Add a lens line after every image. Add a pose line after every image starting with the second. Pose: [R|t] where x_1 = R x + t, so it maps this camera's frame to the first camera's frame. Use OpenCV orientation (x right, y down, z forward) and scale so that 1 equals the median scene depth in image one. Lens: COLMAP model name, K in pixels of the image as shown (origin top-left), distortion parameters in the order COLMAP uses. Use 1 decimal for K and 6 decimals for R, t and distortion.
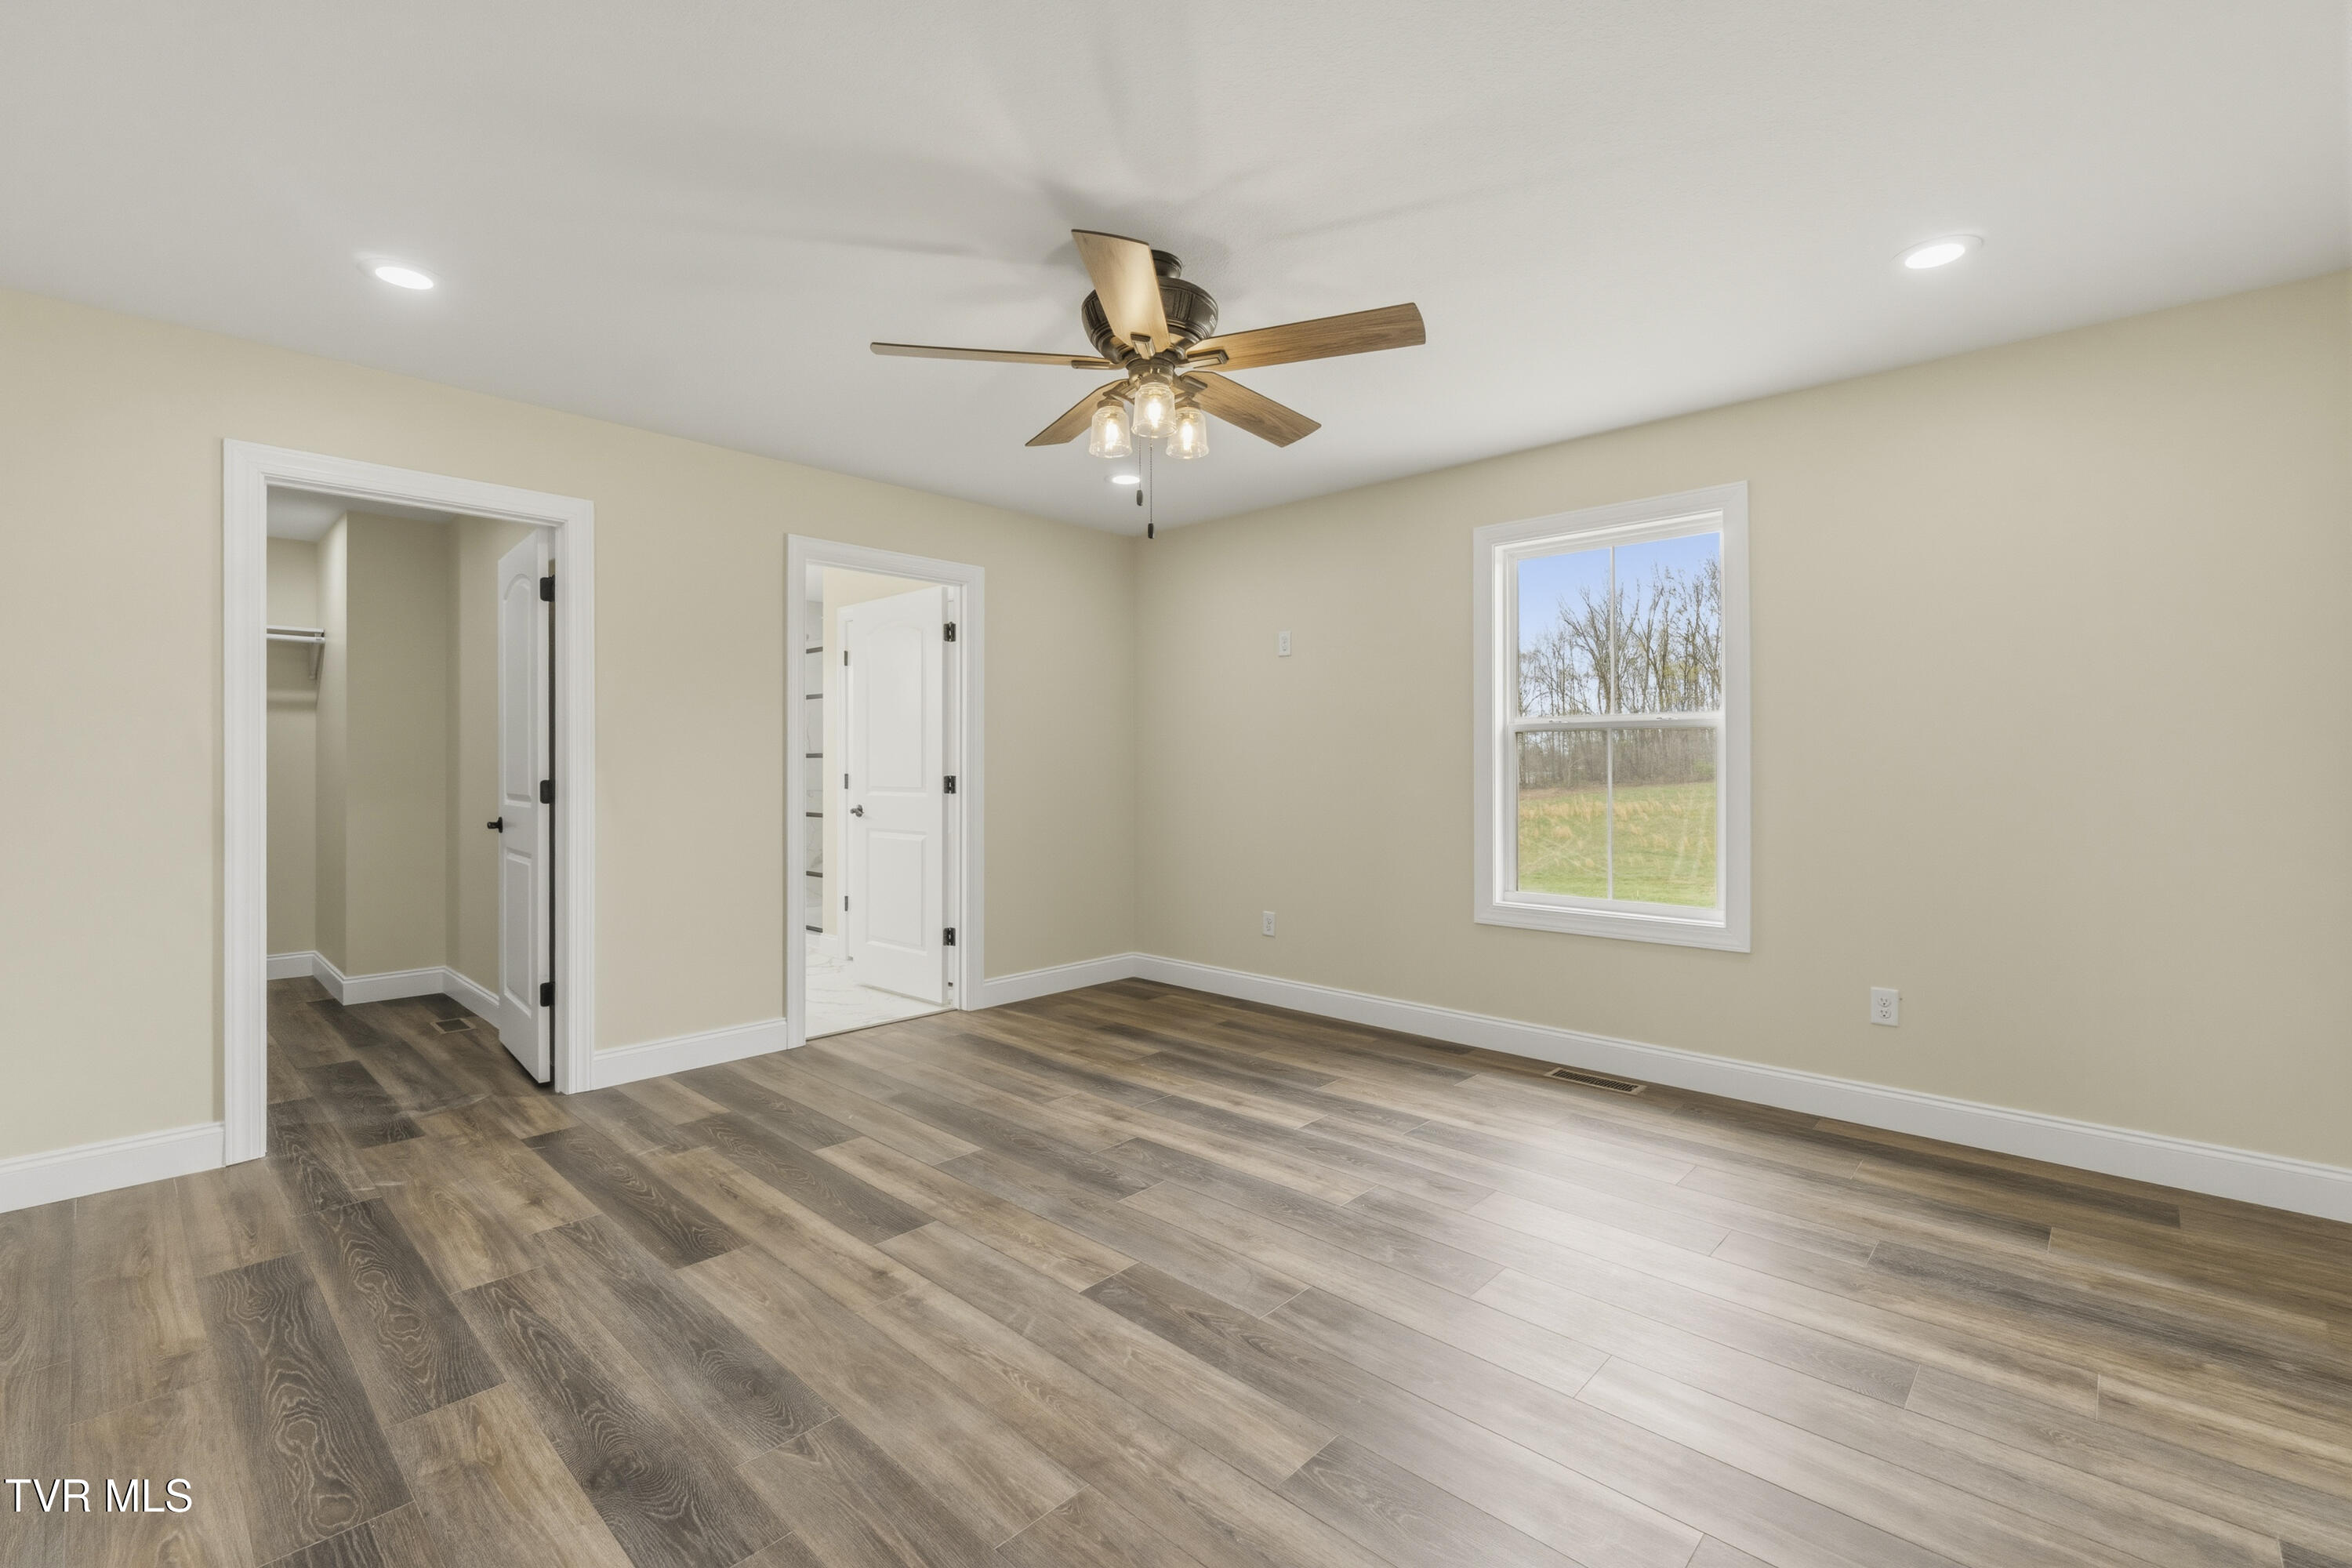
lens RADIAL K [[1021.3, 0, 1178.1], [0, 1021.3, 778.0], [0, 0, 1]] dist [-0.006220, 0.002572]
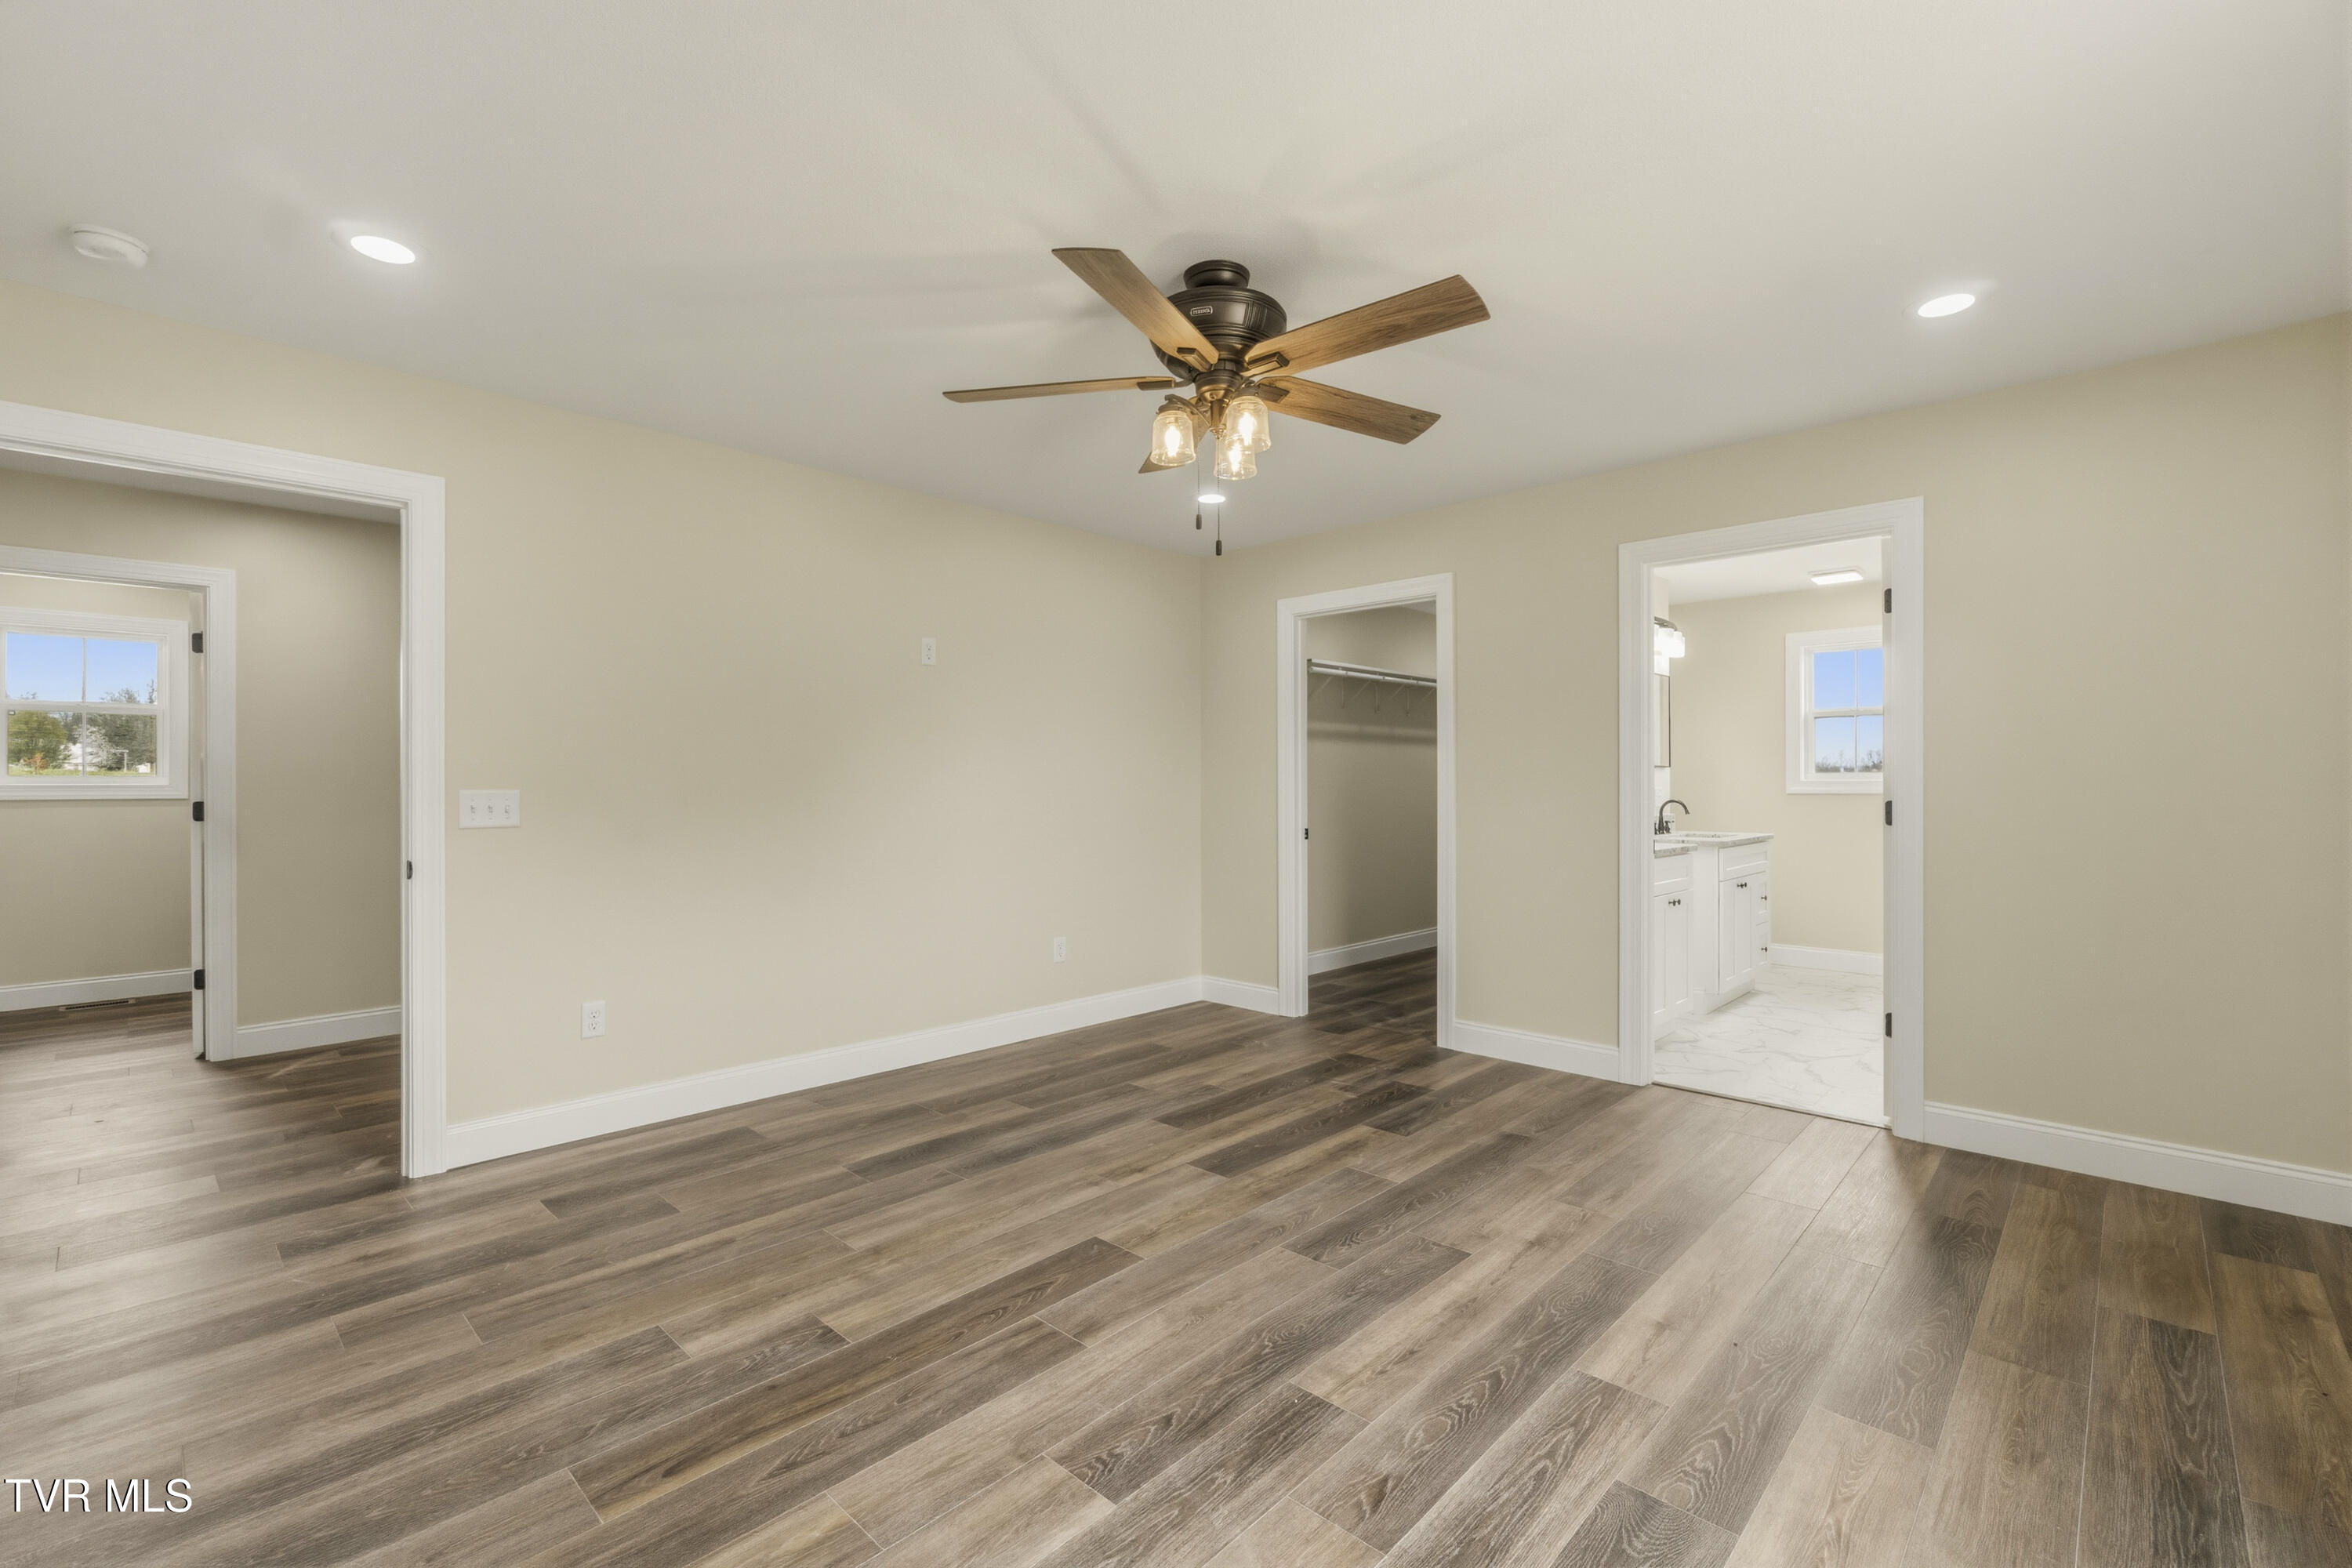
lens RADIAL K [[1021.3, 0, 1168.6], [0, 1021.3, 779.4], [0, 0, 1]] dist [-0.006220, 0.002572]
pose [[-0.010997, -0.002684, -0.999936, 0.998467], [-0.011328, 0.999933, -0.002559, -0.017194], [0.999875, 0.011299, -0.011027, 1.013578]]
